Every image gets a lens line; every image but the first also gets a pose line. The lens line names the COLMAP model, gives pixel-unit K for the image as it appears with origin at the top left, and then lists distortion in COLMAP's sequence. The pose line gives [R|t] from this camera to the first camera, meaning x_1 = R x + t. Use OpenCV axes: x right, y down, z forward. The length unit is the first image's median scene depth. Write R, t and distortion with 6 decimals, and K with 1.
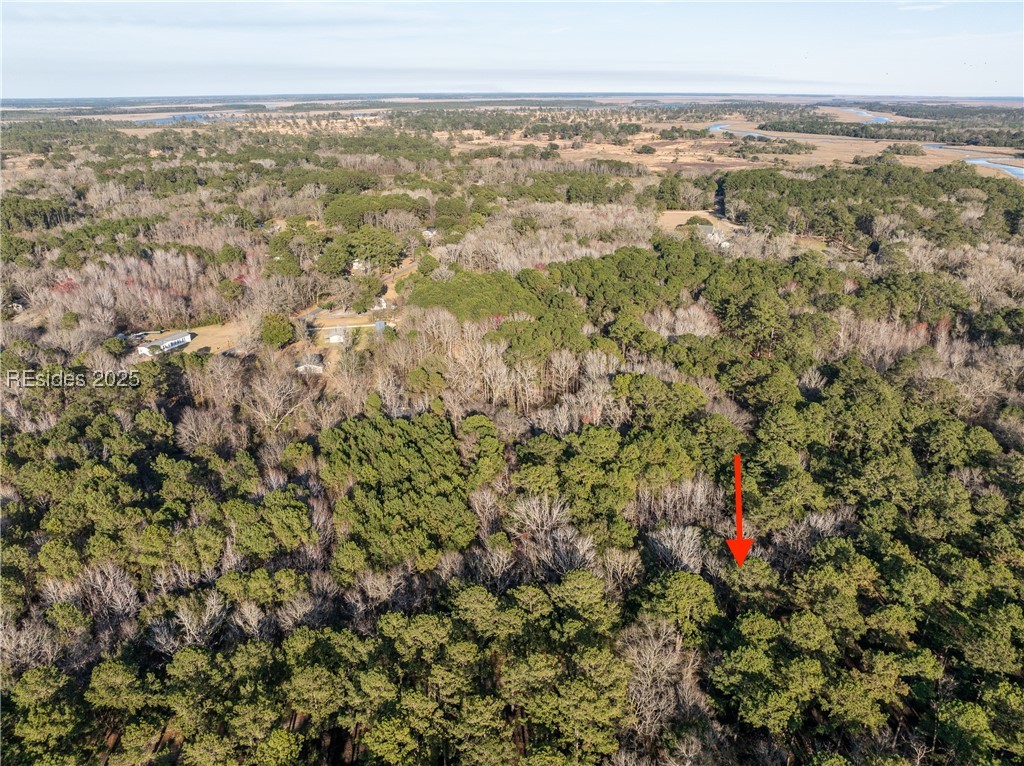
lens RADIAL K [[720.9, 0, 515.0], [0, 720.9, 387.7], [0, 0, 1]] dist [-0.046783, 0.013492]
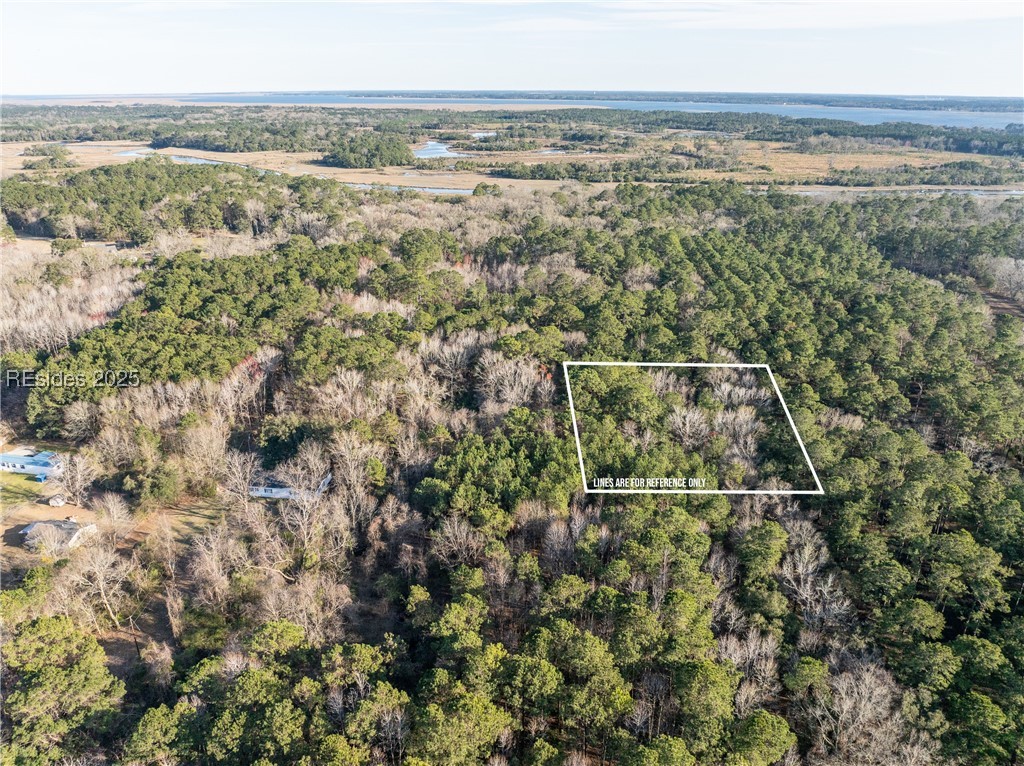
lens RADIAL K [[720.9, 0, 512.7], [0, 720.9, 382.5], [0, 0, 1]] dist [-0.046783, 0.013492]
pose [[0.374046, -0.349791, 0.858916, -0.118891], [0.353210, 0.910075, 0.216807, -0.028055], [-0.857515, 0.222282, 0.463959, 0.069742]]
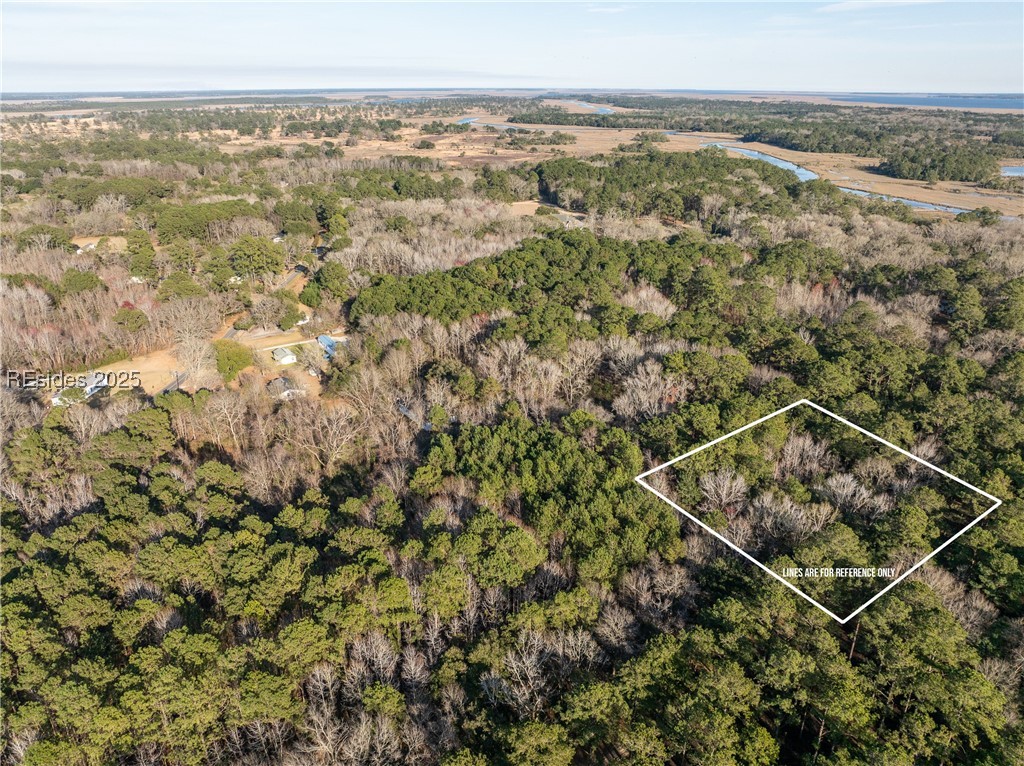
lens RADIAL K [[720.9, 0, 515.5], [0, 720.9, 386.4], [0, 0, 1]] dist [-0.046783, 0.013492]
pose [[0.934748, -0.134542, 0.328855, -0.060263], [0.133314, 0.990722, 0.026390, -0.004214], [-0.329354, 0.019173, 0.944012, 0.010957]]
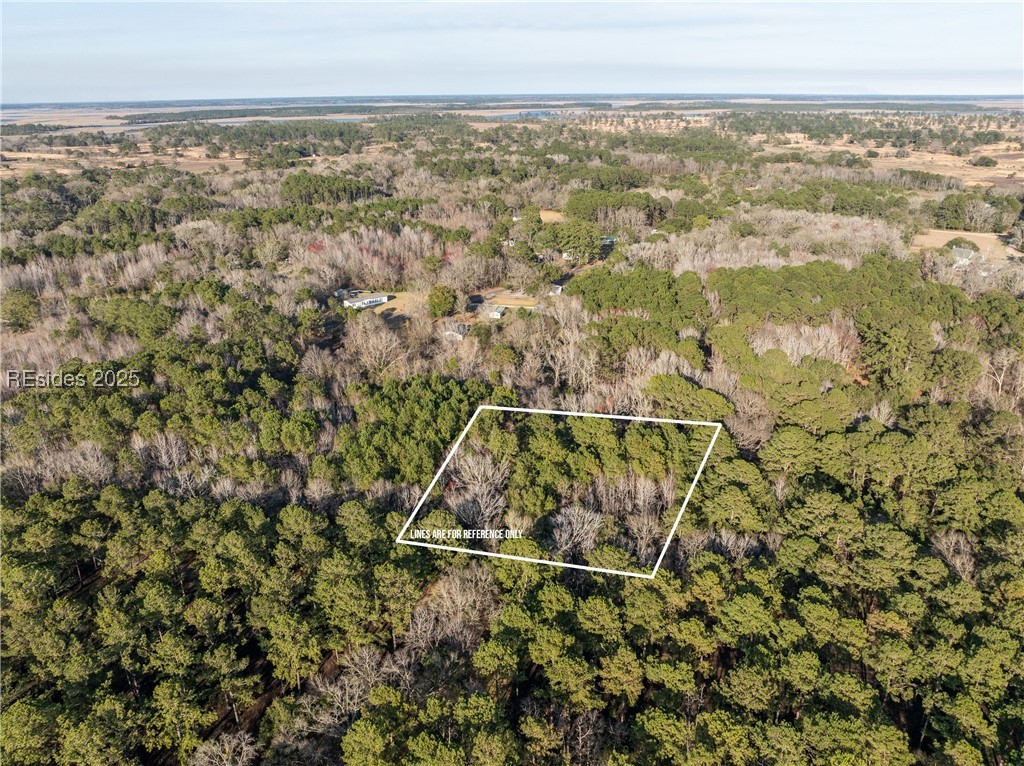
lens RADIAL K [[720.9, 0, 512.6], [0, 720.9, 387.3], [0, 0, 1]] dist [-0.046783, 0.013492]
pose [[0.896366, 0.163905, -0.411903, 0.053921], [-0.164007, 0.985825, 0.035376, -0.000221], [0.411862, 0.035846, 0.910541, -0.001099]]
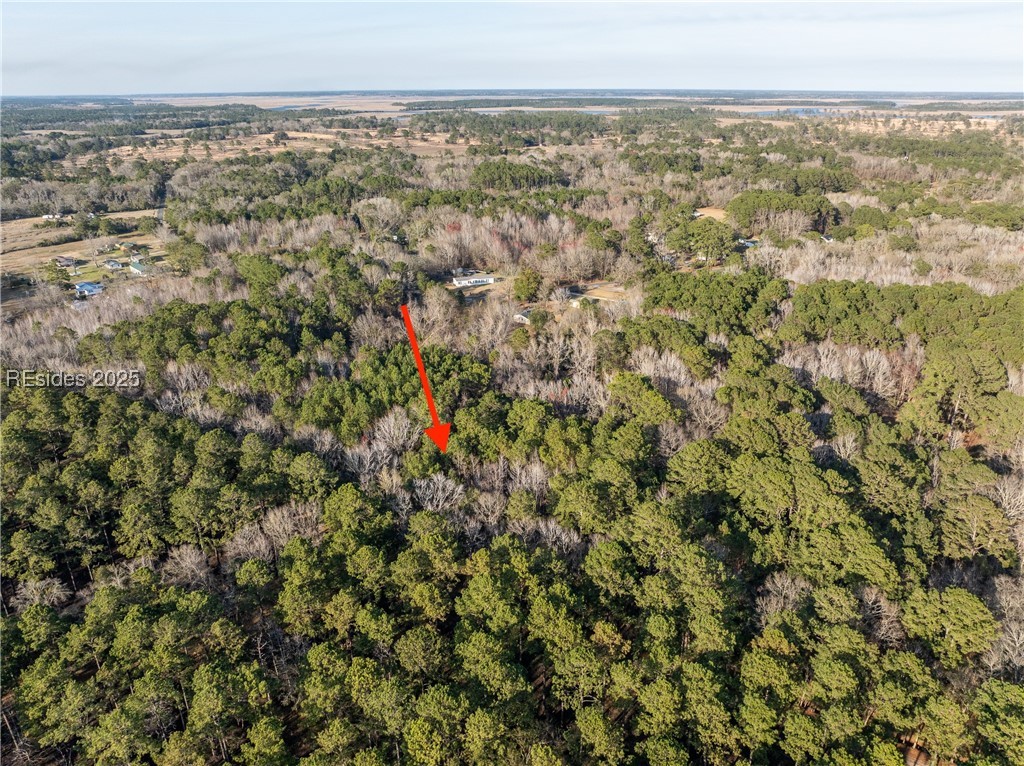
lens RADIAL K [[720.9, 0, 510.2], [0, 720.9, 379.7], [0, 0, 1]] dist [-0.046783, 0.013492]
pose [[0.683587, 0.274974, -0.676090, 0.100853], [-0.277276, 0.954708, 0.107941, -0.010071], [0.675149, 0.113677, 0.728870, 0.023484]]
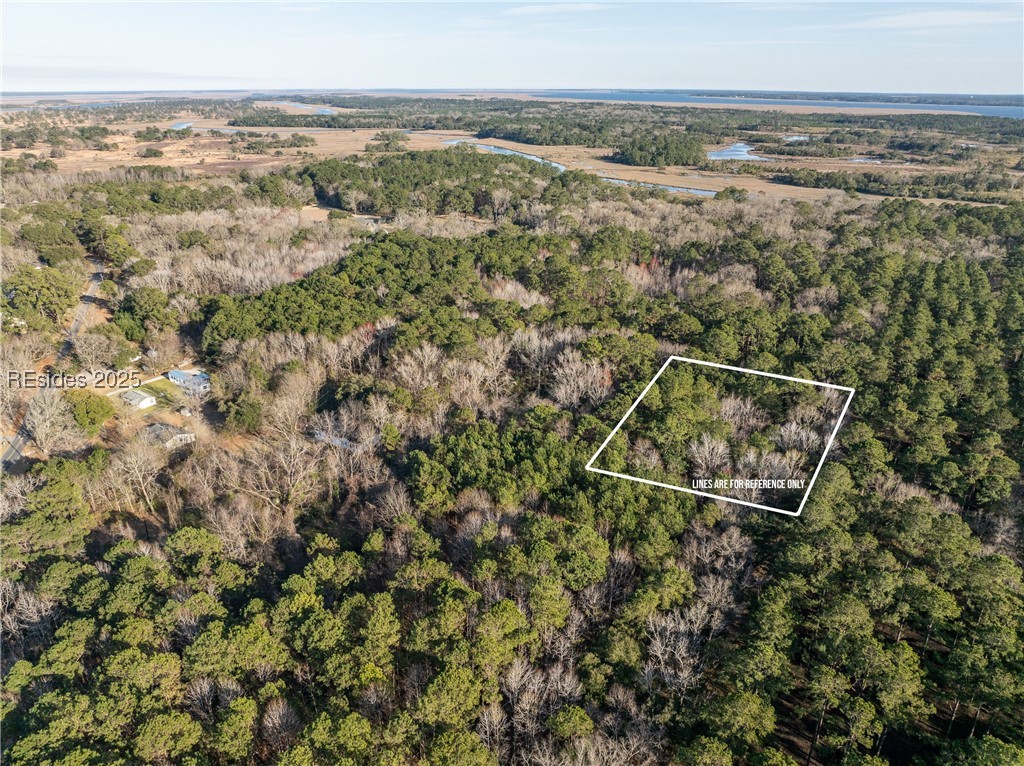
lens RADIAL K [[720.9, 0, 515.0], [0, 720.9, 383.0], [0, 0, 1]] dist [-0.046783, 0.013492]
pose [[0.737382, -0.254891, 0.625539, -0.092350], [0.255140, 0.962568, 0.091464, -0.012088], [-0.625437, 0.092156, 0.774813, 0.031119]]
